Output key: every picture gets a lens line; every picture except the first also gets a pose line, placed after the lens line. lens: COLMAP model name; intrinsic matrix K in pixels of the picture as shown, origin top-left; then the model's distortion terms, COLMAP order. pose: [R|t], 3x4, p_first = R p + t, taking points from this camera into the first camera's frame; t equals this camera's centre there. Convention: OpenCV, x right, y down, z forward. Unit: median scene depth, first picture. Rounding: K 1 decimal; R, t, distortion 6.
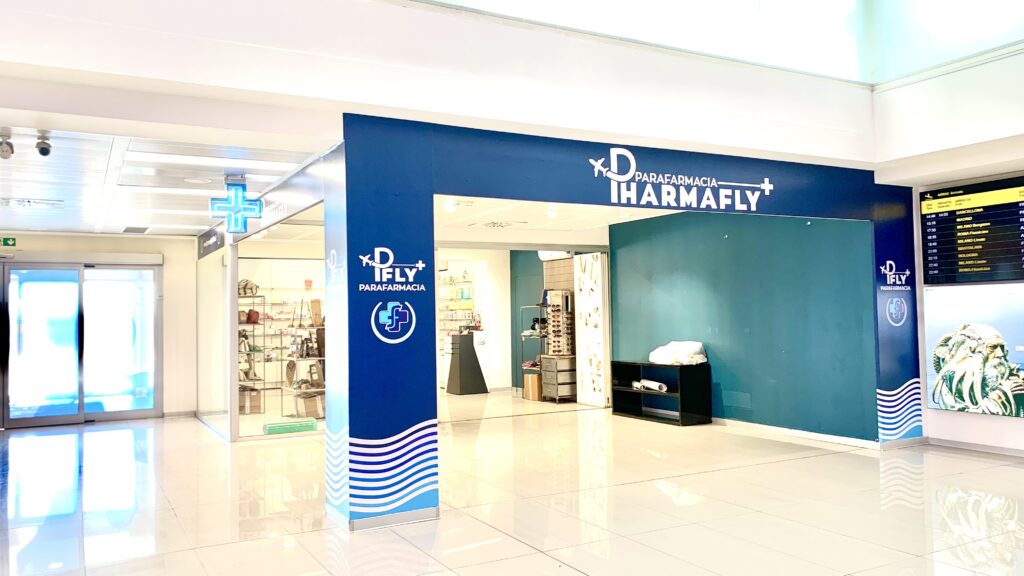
lens RADIAL K [[782.2, 0, 490.6], [0, 782.2, 293.0], [0, 0, 1]] dist [0.061430, -0.087371]
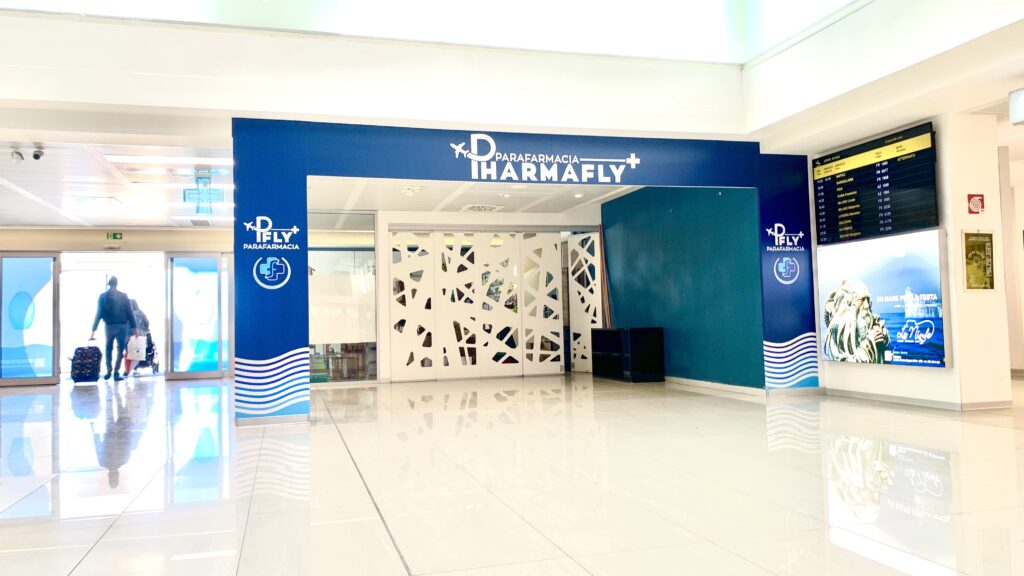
lens RADIAL K [[782.2, 0, 506.3], [0, 782.2, 288.0], [0, 0, 1]] dist [0.061430, -0.087371]
pose [[0.974640, -0.013906, -0.223344, 0.400366], [0.011292, 0.999852, -0.012977, 0.060514], [0.223492, 0.010126, 0.974653, -0.149727]]
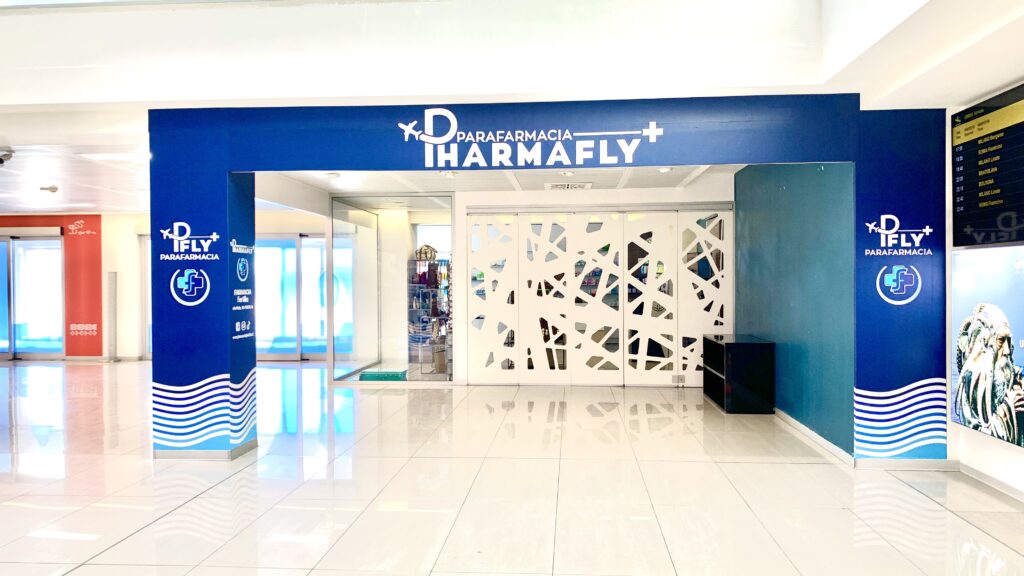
lens RADIAL K [[782.2, 0, 505.8], [0, 782.2, 297.7], [0, 0, 1]] dist [0.061430, -0.087371]
pose [[0.835440, 0.026697, -0.548932, 0.644652], [0.004482, 0.998455, 0.055380, -0.006677], [0.549563, -0.048727, 0.834030, 0.204407]]
